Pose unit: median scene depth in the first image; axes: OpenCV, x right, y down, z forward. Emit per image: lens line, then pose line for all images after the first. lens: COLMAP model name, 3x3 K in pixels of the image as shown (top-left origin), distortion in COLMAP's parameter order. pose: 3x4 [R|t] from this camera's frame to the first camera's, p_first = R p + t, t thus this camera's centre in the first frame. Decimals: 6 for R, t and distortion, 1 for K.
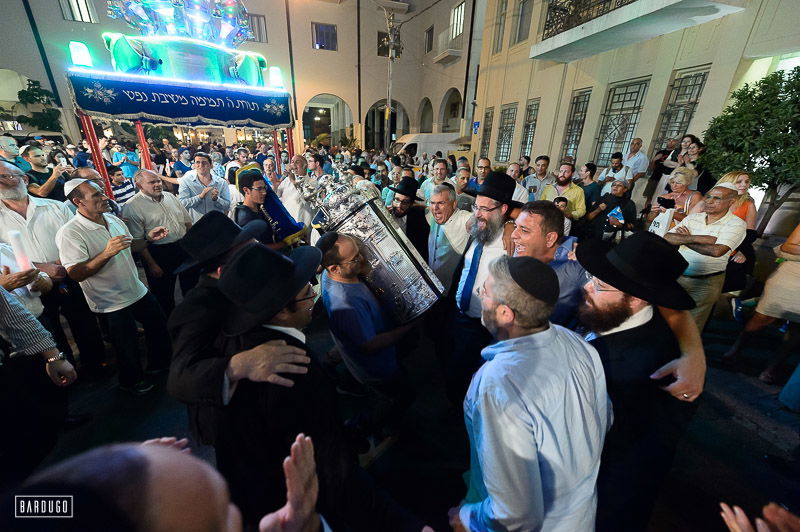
lens RADIAL K [[313.0, 0, 400.0], [0, 313.0, 266.0], [0, 0, 1]] dist [0.018773, -0.004196]
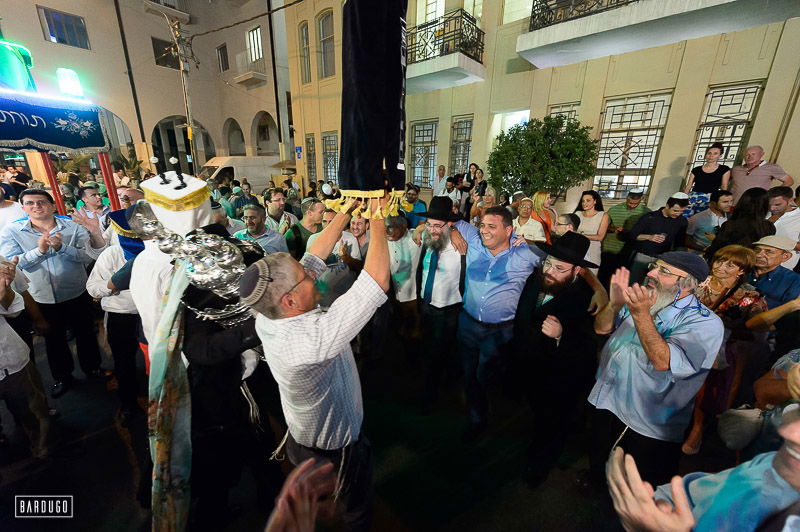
lens RADIAL K [[313.0, 0, 399.8], [0, 313.0, 265.5], [0, 0, 1]] dist [0.016666, -0.003456]
pose [[0.847482, -0.161042, 0.505806, -0.081502], [0.193597, 0.981007, -0.012034, -0.015819], [-0.494262, 0.108121, 0.862563, 0.020668]]
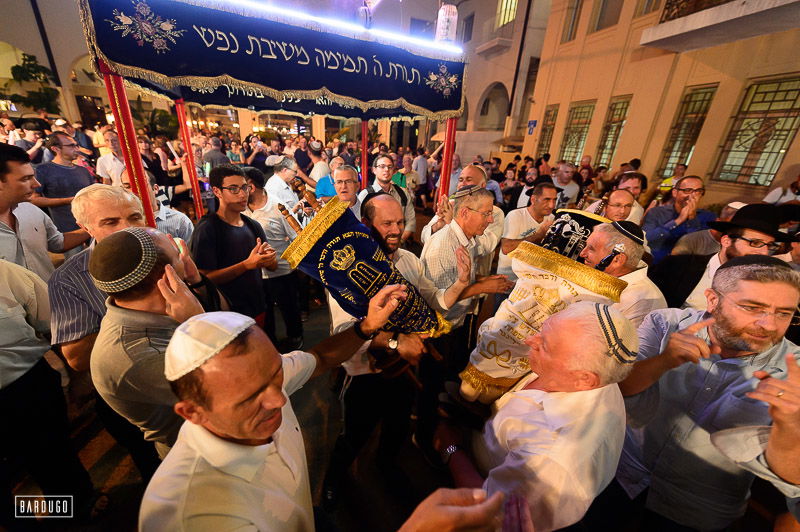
lens RADIAL K [[313.0, 0, 399.8], [0, 313.0, 265.5], [0, 0, 1]] dist [0.016666, -0.003456]
pose [[0.999349, 0.034937, 0.008965, -0.200575], [-0.035016, 0.999348, 0.008752, -0.075146], [-0.008653, -0.009060, 0.999922, 0.187586]]
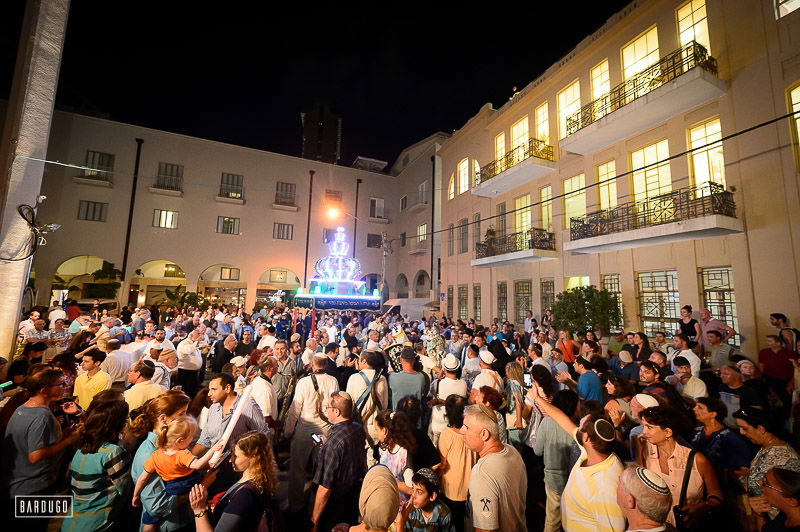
lens RADIAL K [[313.0, 0, 399.8], [0, 313.0, 265.5], [0, 0, 1]] dist [0.016666, -0.003456]
pose [[0.993071, 0.012806, 0.116815, -0.213492], [0.042171, 0.888999, -0.455964, 0.150595], [-0.109688, 0.457731, 0.882299, -0.562667]]
